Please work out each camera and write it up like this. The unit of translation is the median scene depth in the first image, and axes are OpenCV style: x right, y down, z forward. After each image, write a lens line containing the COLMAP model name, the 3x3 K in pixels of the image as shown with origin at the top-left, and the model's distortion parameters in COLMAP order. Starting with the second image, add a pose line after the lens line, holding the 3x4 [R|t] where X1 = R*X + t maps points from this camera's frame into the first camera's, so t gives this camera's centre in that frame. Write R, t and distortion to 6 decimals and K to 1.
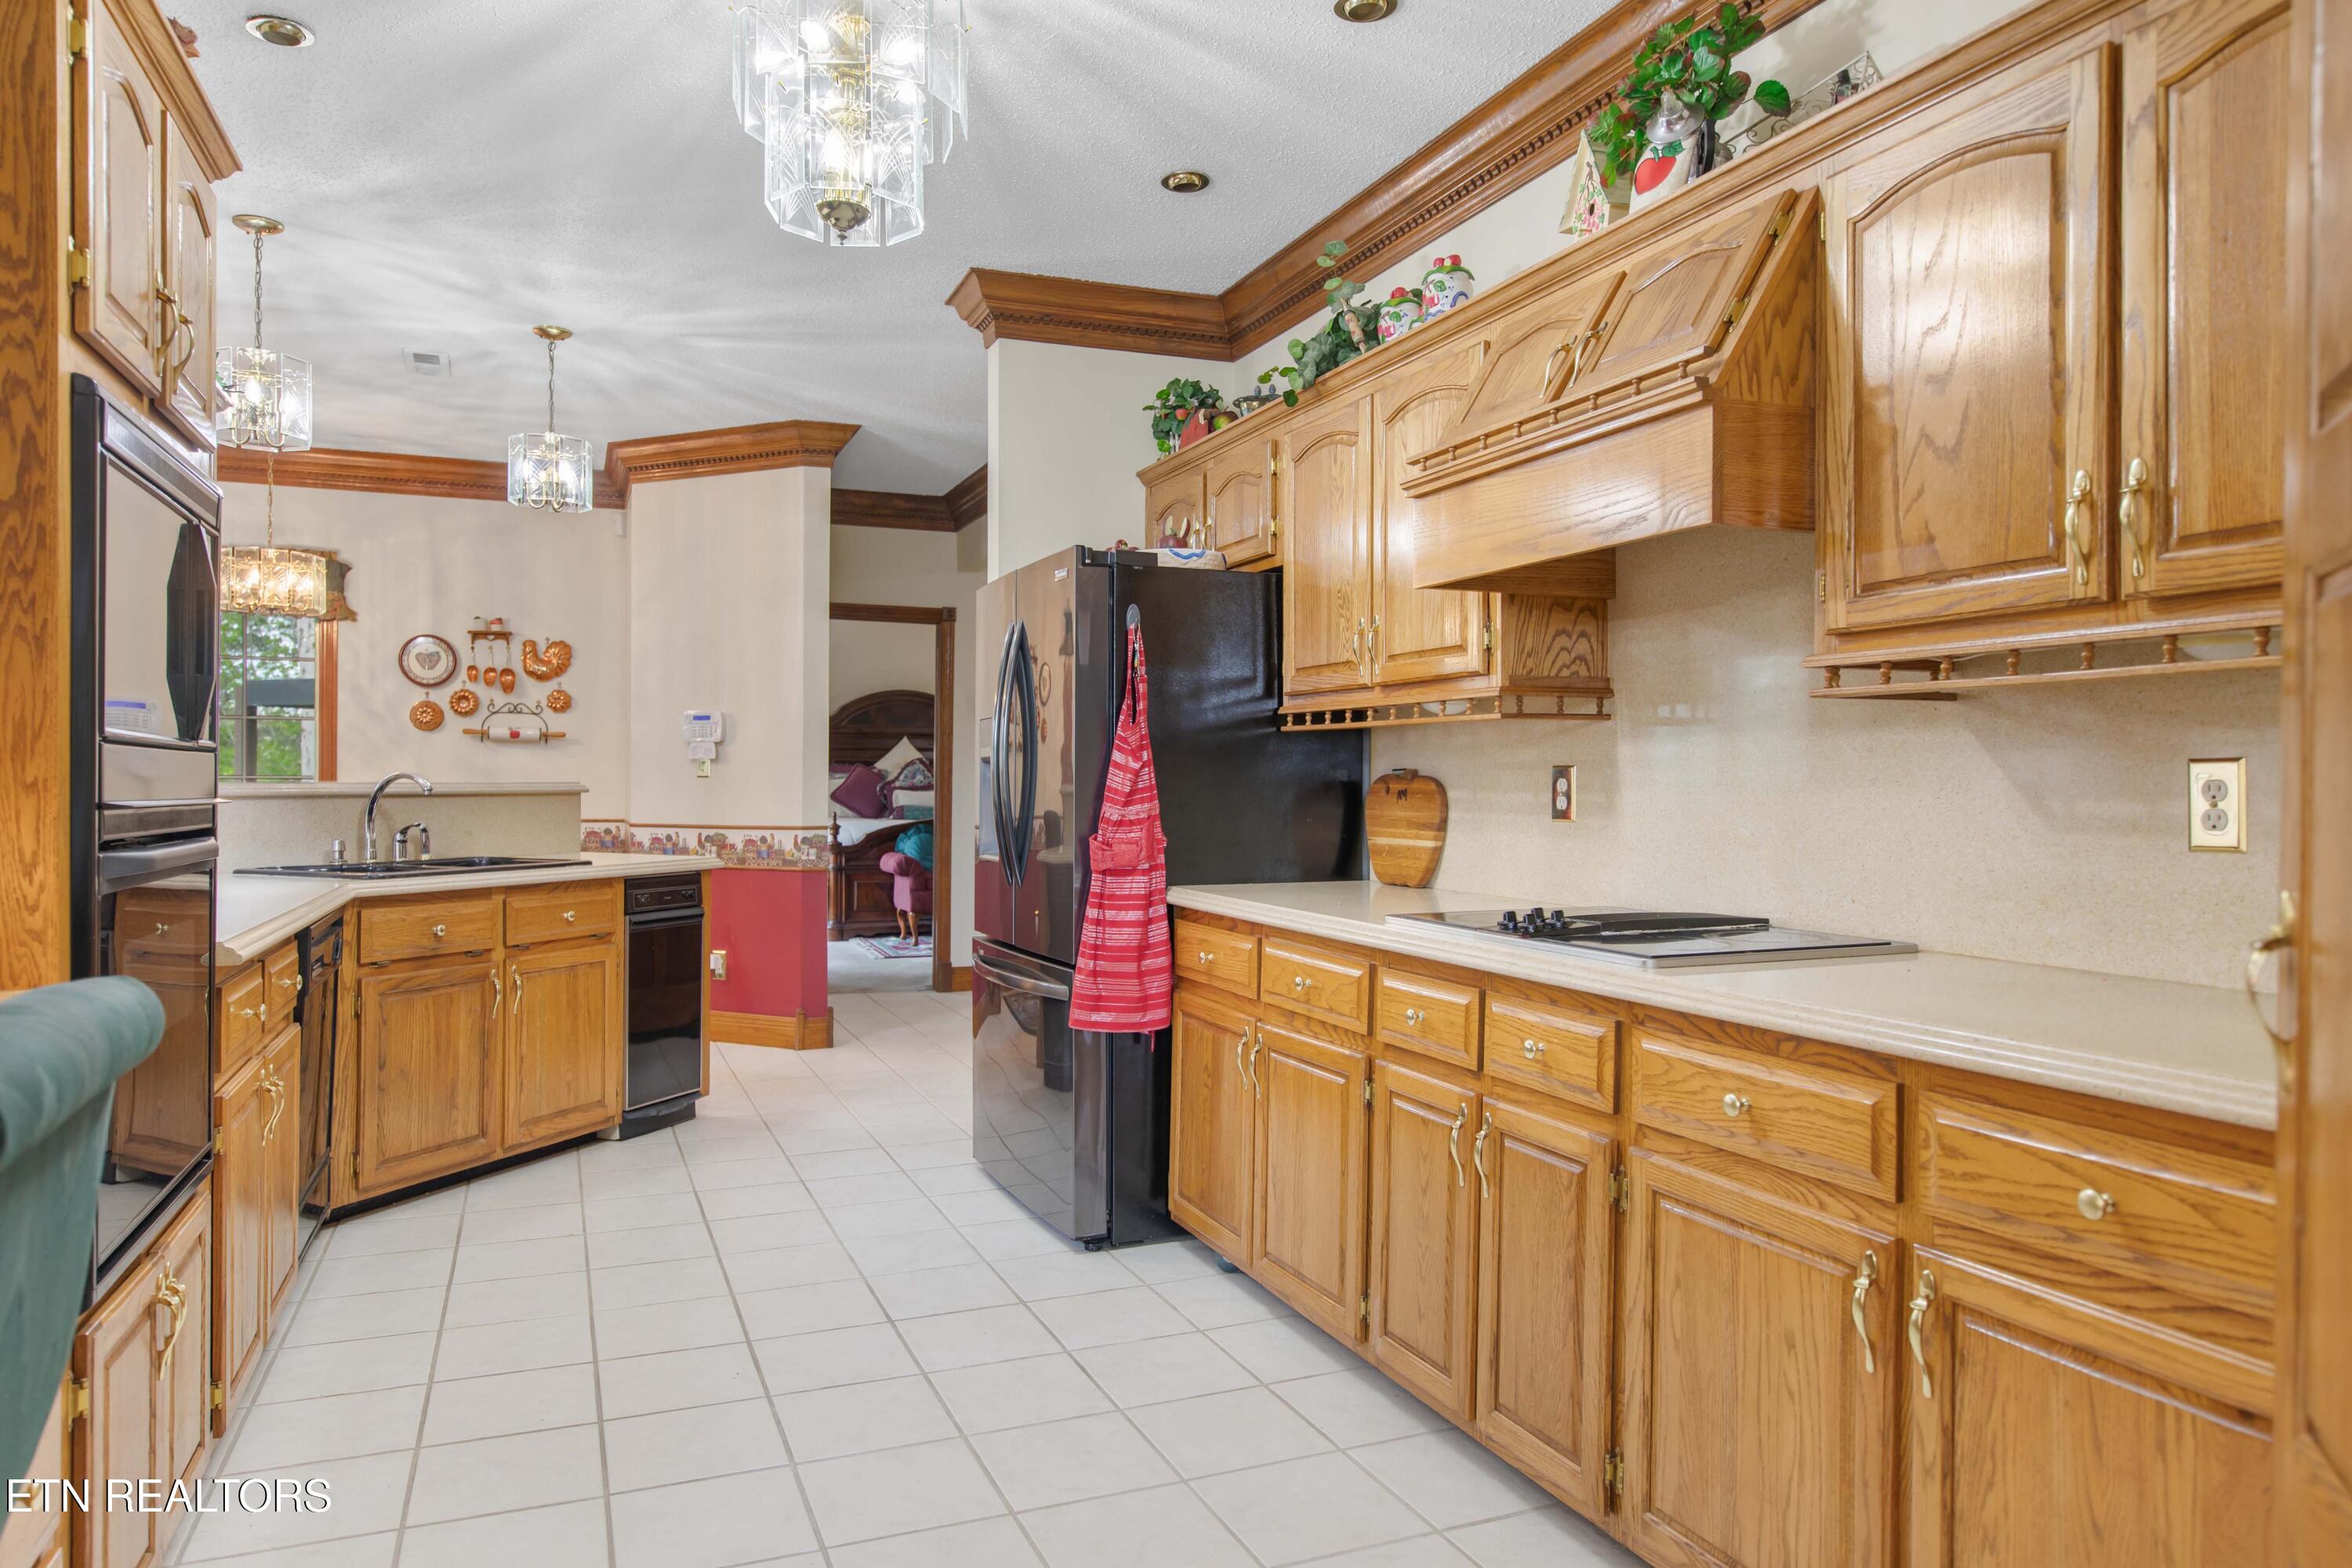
lens RADIAL K [[1571.5, 0, 1176.0], [0, 1571.5, 784.0], [0, 0, 1]] dist [-0.000841, -0.000089]
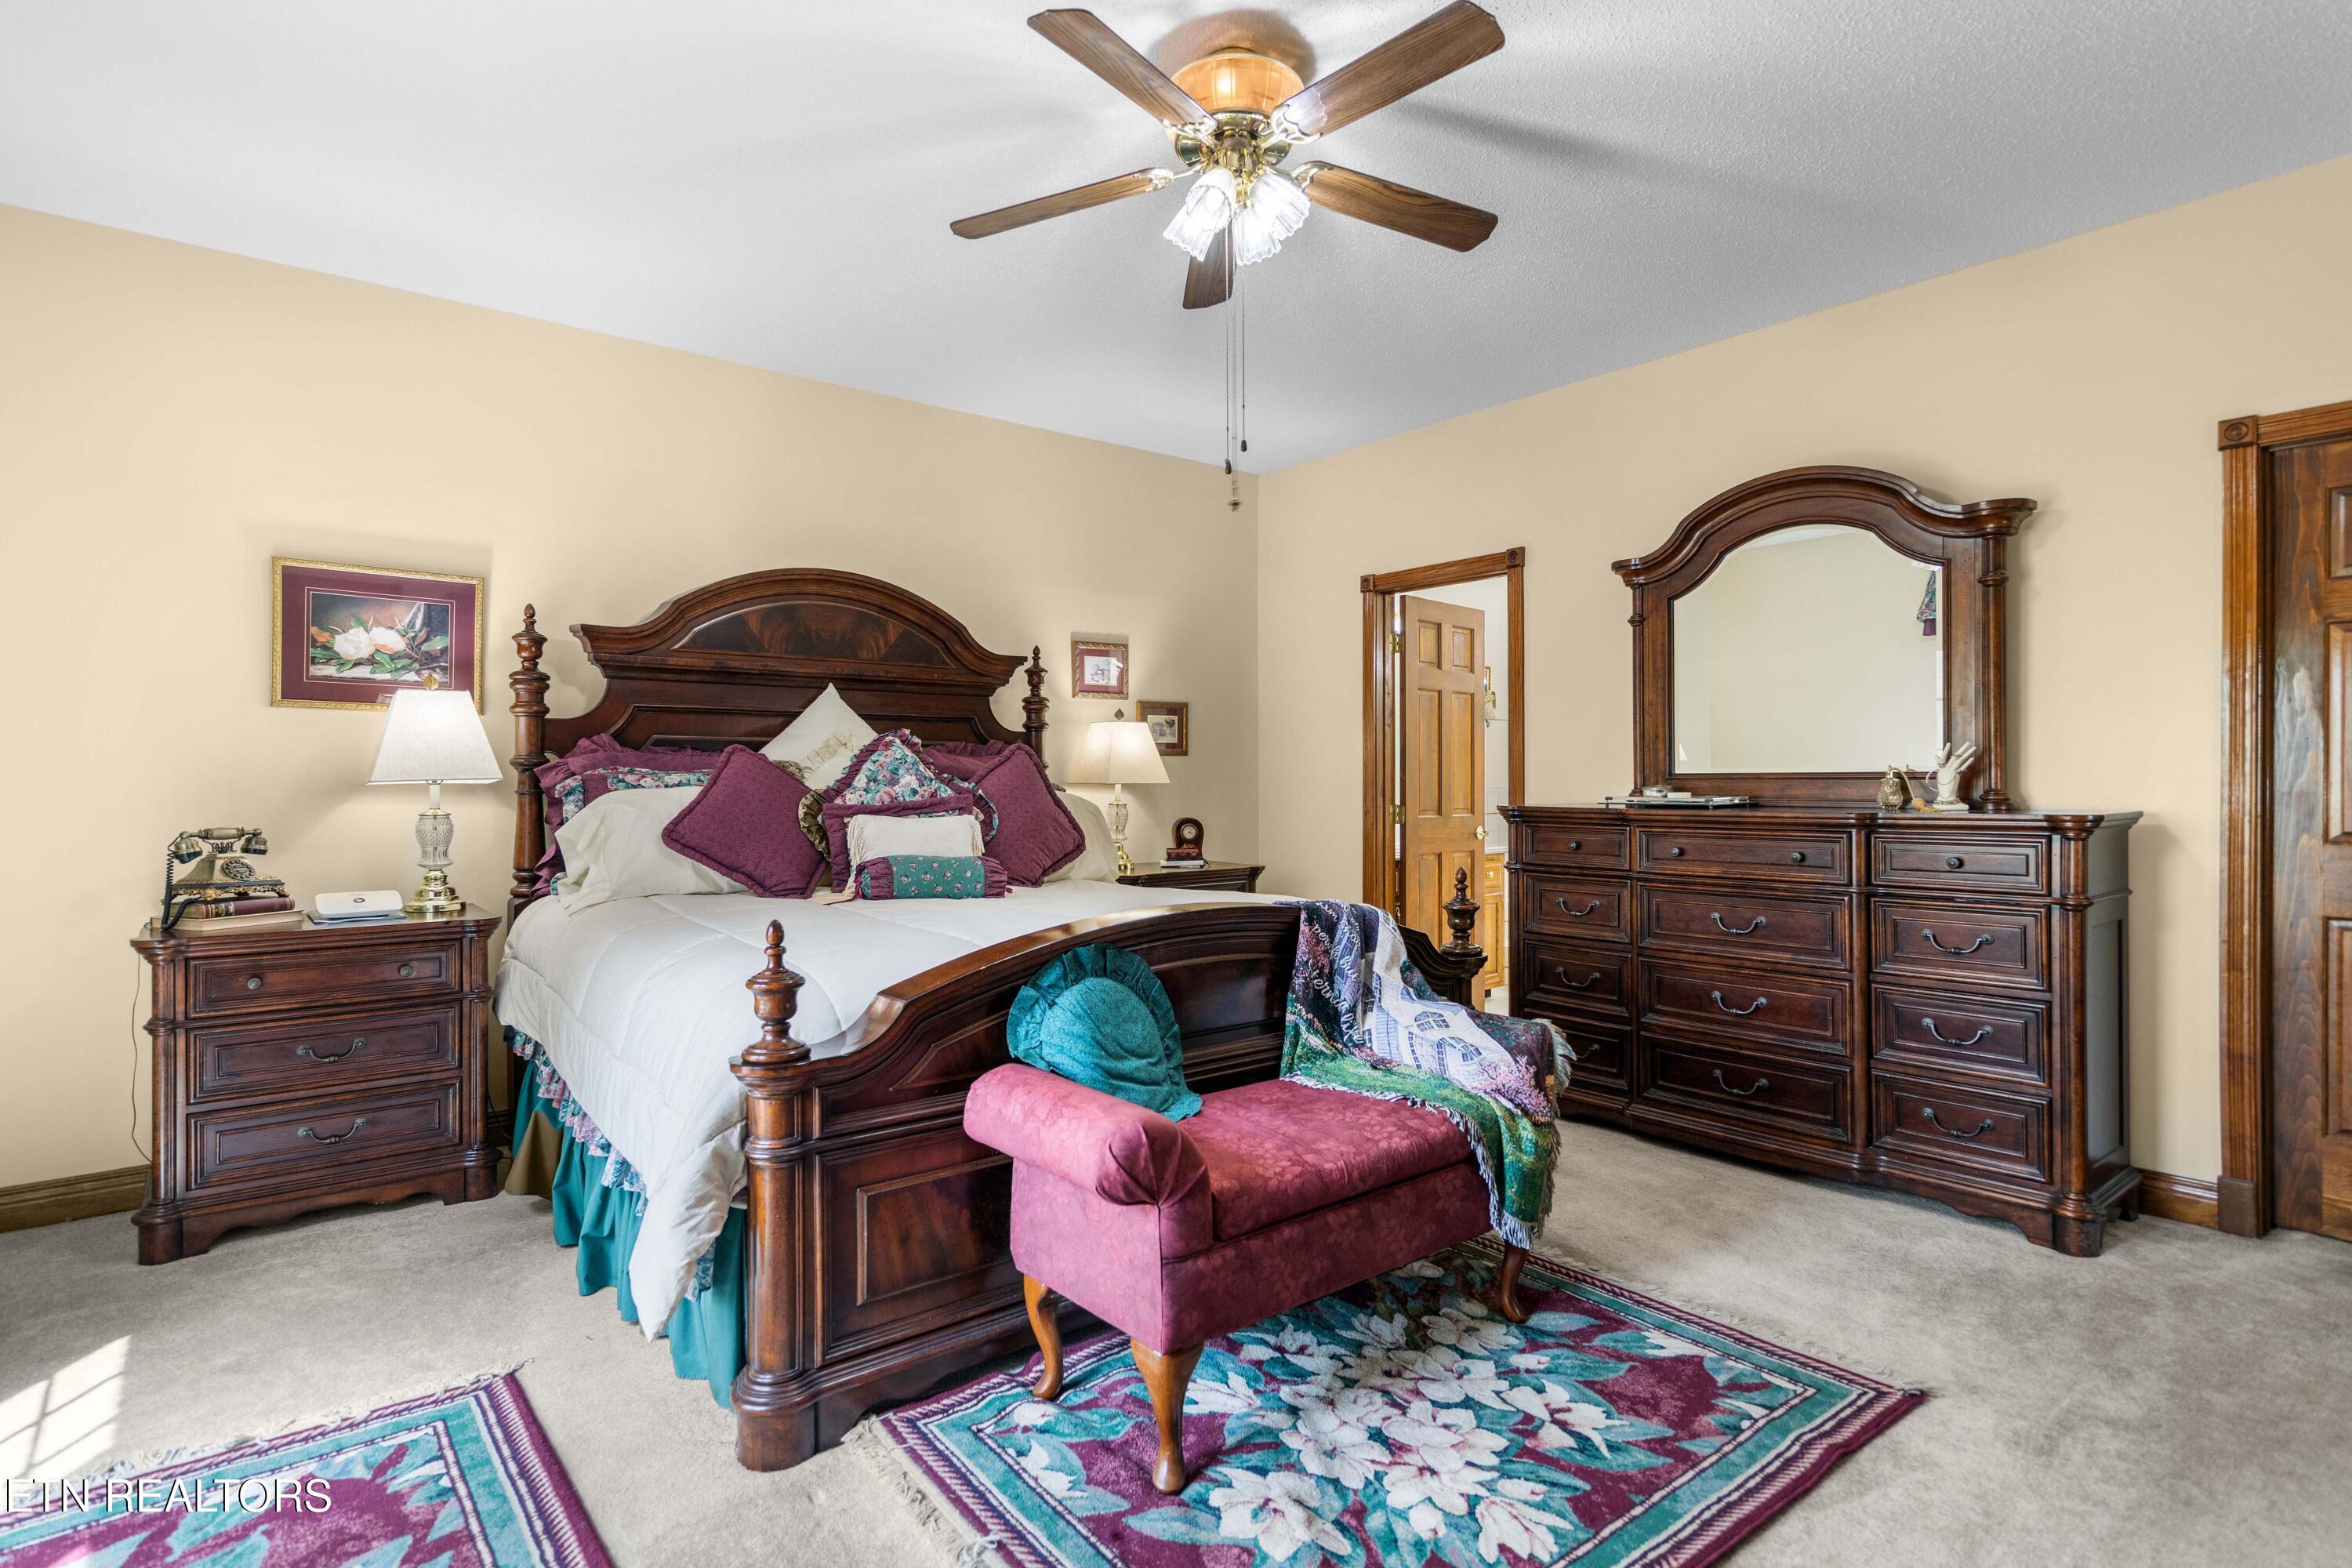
lens RADIAL K [[1182.8, 0, 1176.0], [0, 1182.8, 784.0], [0, 0, 1]] dist [0.003081, 0.000482]
pose [[0.957295, -0.011050, 0.288901, -0.188442], [0.011776, 0.999930, -0.000775, -0.002495], [-0.288873, 0.004144, 0.957359, 0.720709]]
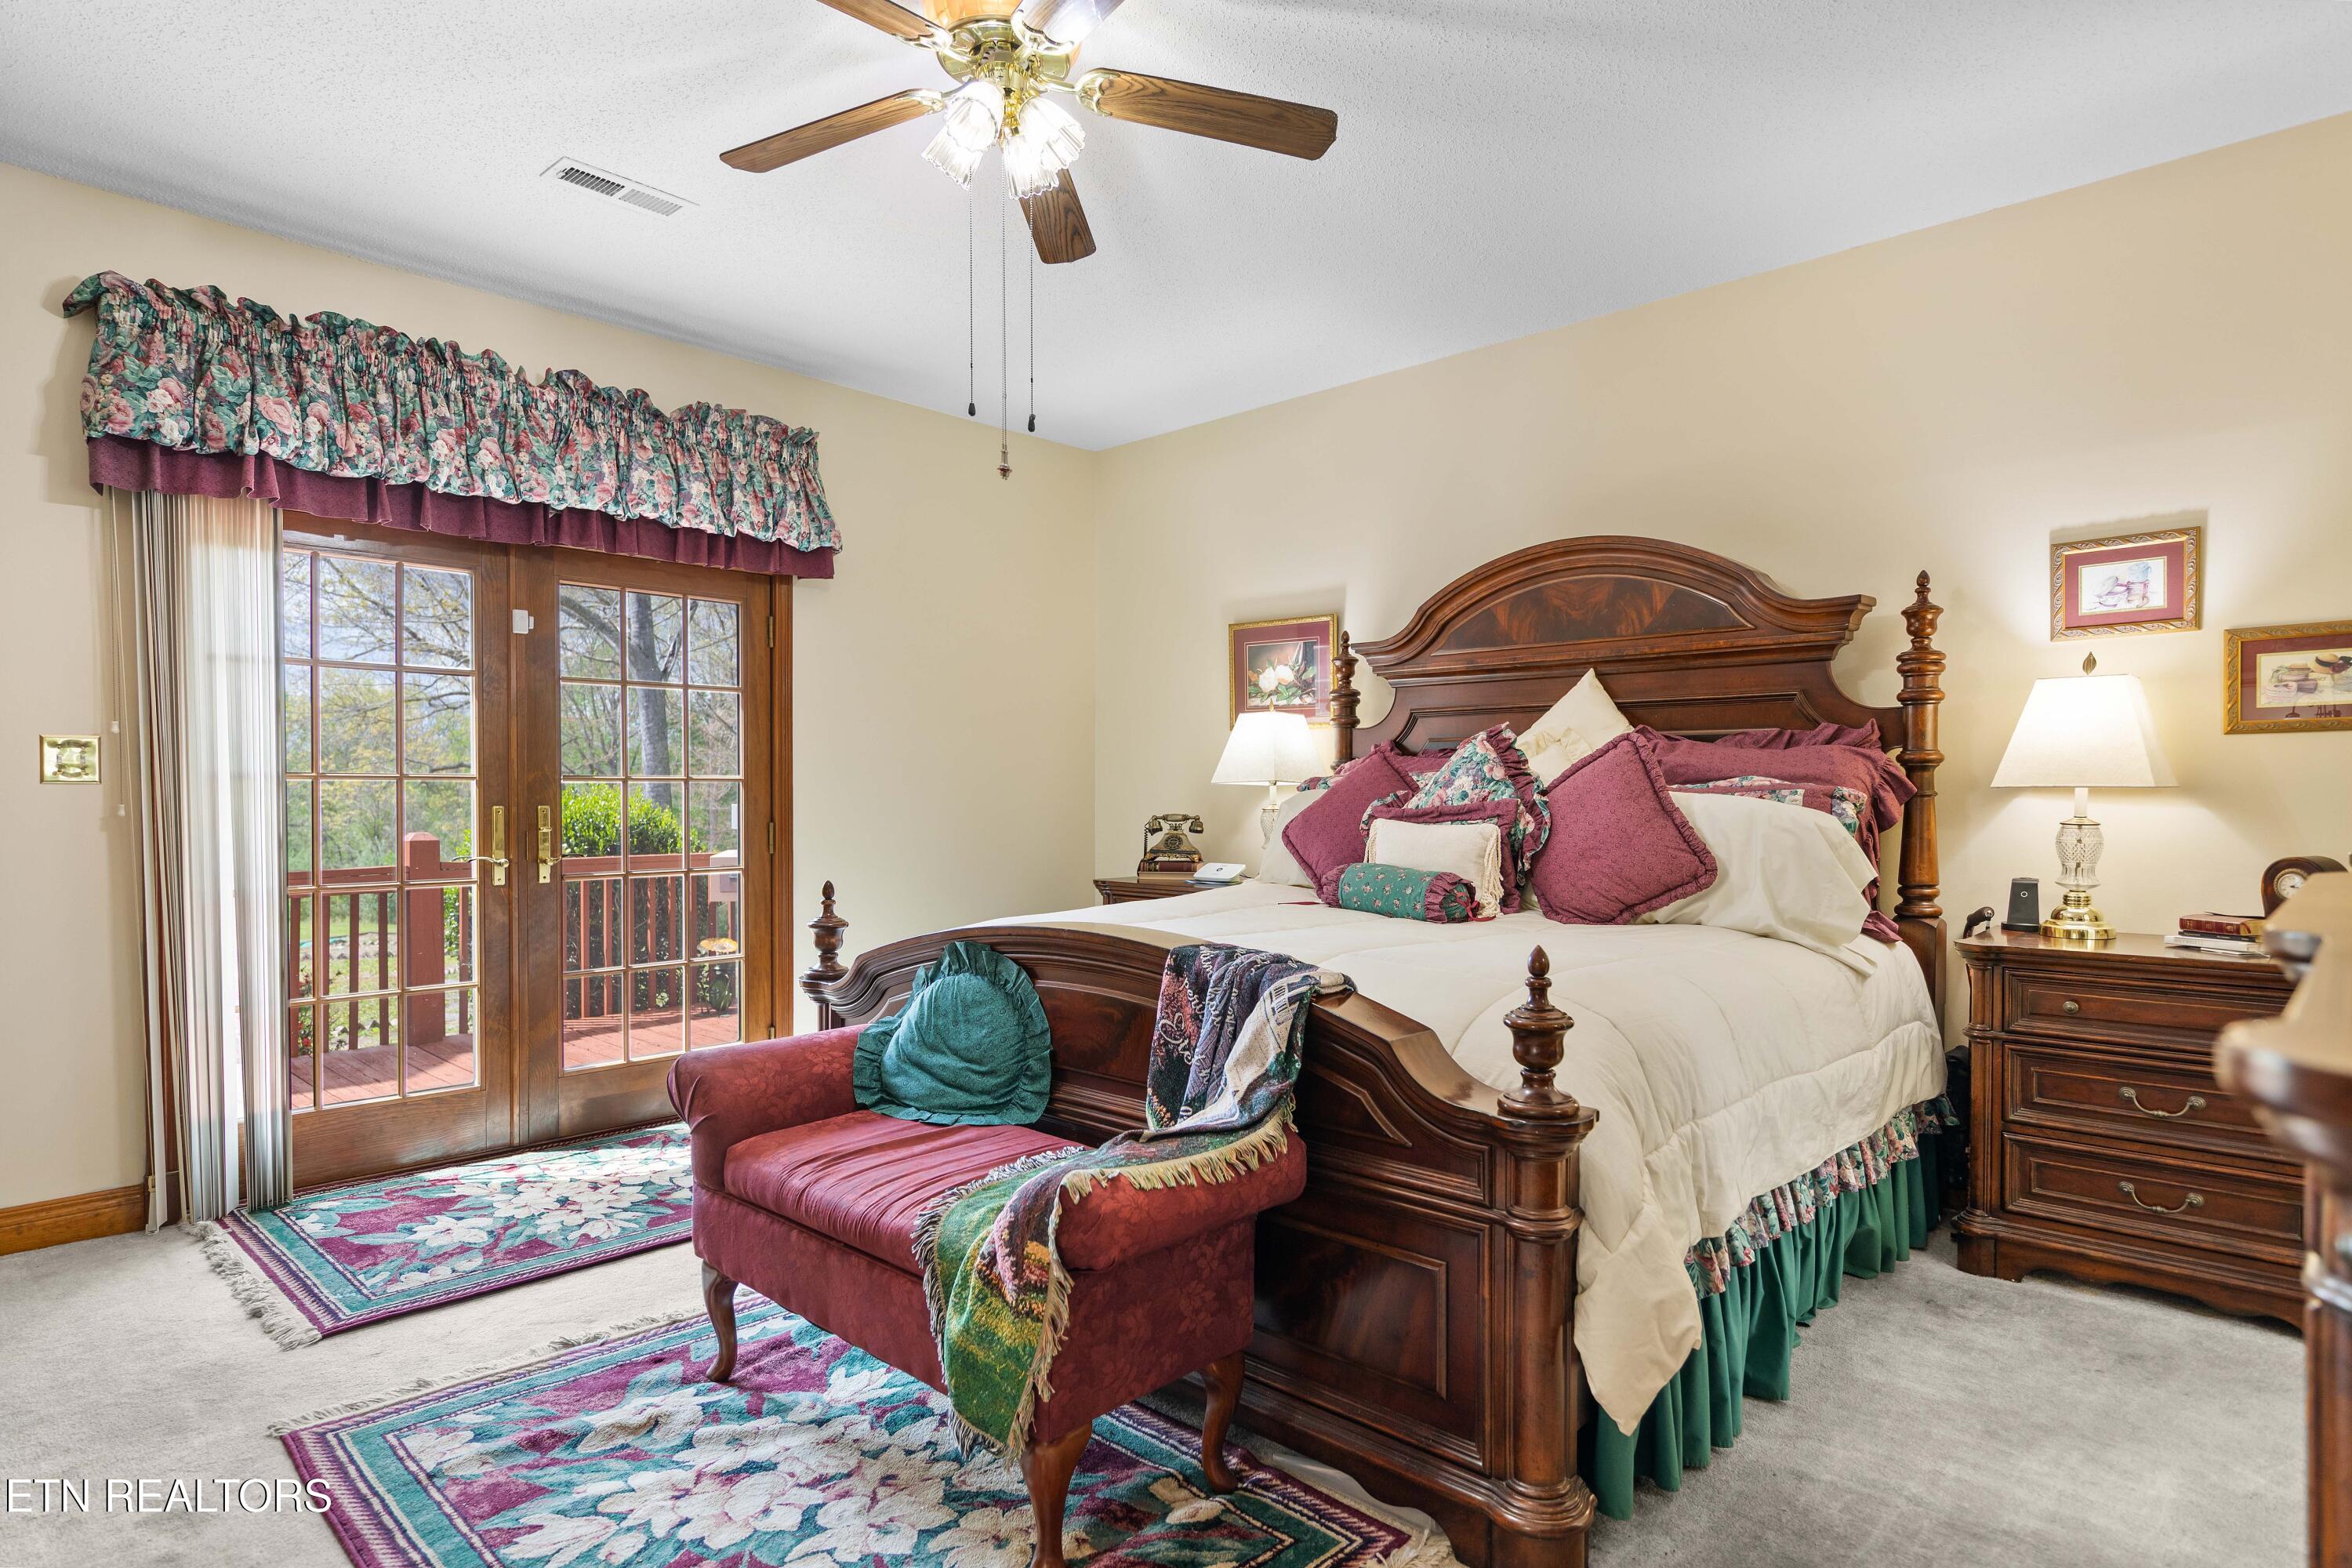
lens RADIAL K [[1274.2, 0, 1181.1], [0, 1274.2, 825.5], [0, 0, 1]] dist [-0.002405, -0.000747]
pose [[0.411610, 0.020261, -0.911135, 0.063682], [-0.000062, 0.999753, 0.022203, -0.001144], [0.911360, -0.009082, 0.411510, 0.854080]]
